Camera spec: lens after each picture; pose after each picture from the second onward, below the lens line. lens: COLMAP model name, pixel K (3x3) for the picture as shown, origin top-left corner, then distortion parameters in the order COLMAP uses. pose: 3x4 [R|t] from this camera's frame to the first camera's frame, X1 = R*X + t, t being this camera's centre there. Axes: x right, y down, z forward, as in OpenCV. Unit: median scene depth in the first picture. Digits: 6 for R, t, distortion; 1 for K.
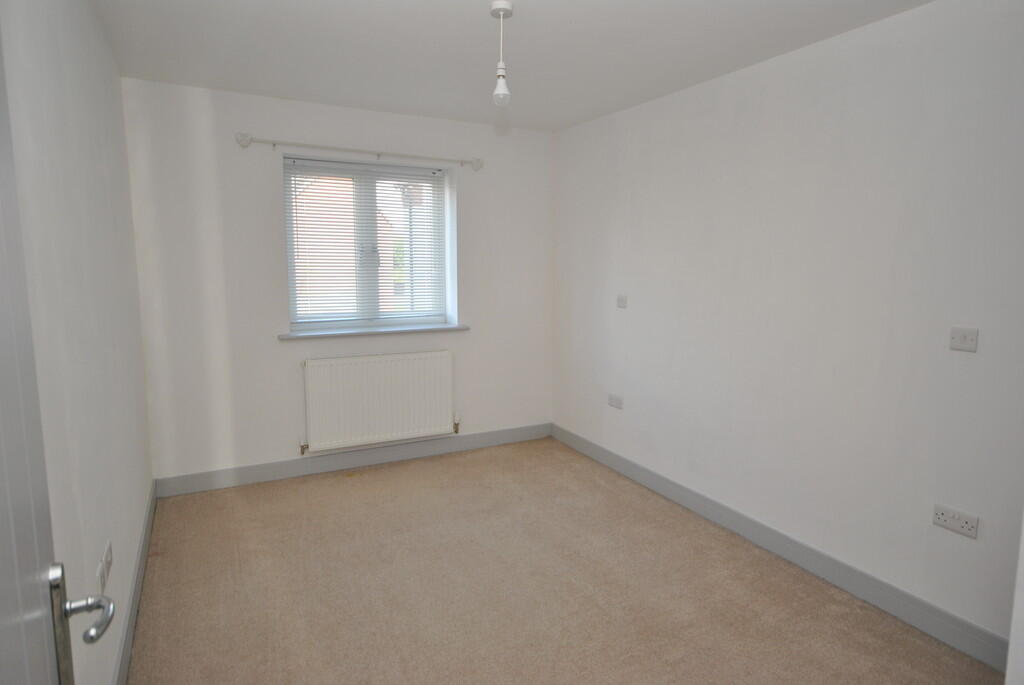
lens RADIAL K [[635.9, 0, 512.0], [0, 635.9, 342.5], [0, 0, 1]] dist [-0.002302, -0.001431]
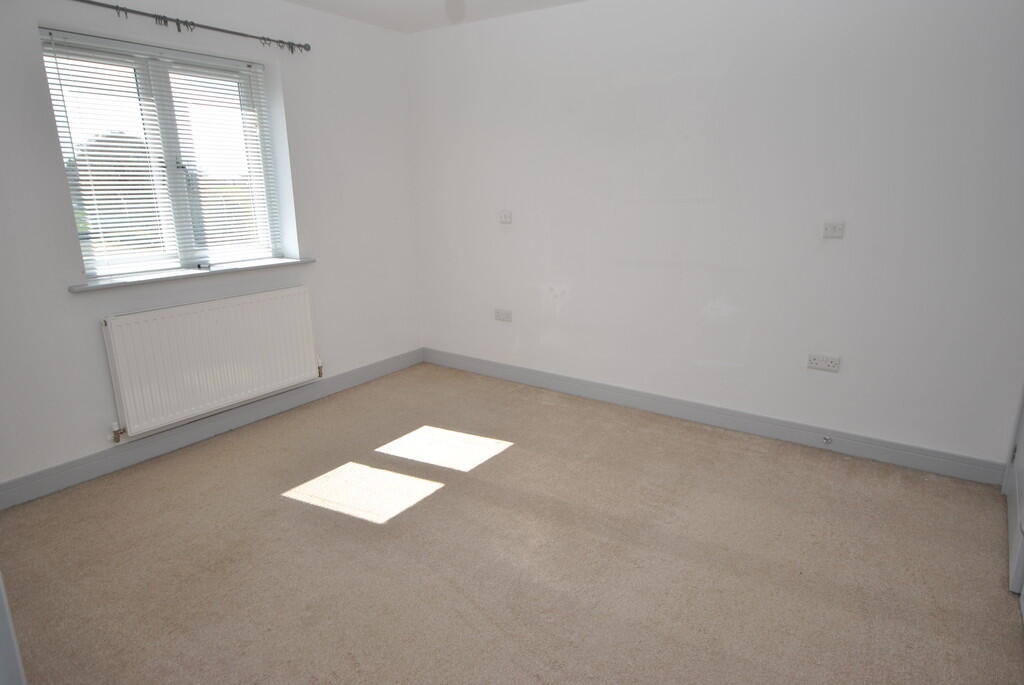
lens RADIAL K [[635.9, 0, 512.0], [0, 635.9, 342.5], [0, 0, 1]] dist [-0.002302, -0.001431]
pose [[0.831169, -0.154213, 0.534207, -0.339609], [0.084538, 0.984648, 0.152712, -0.017935], [-0.549556, -0.081768, 0.831446, 0.124325]]
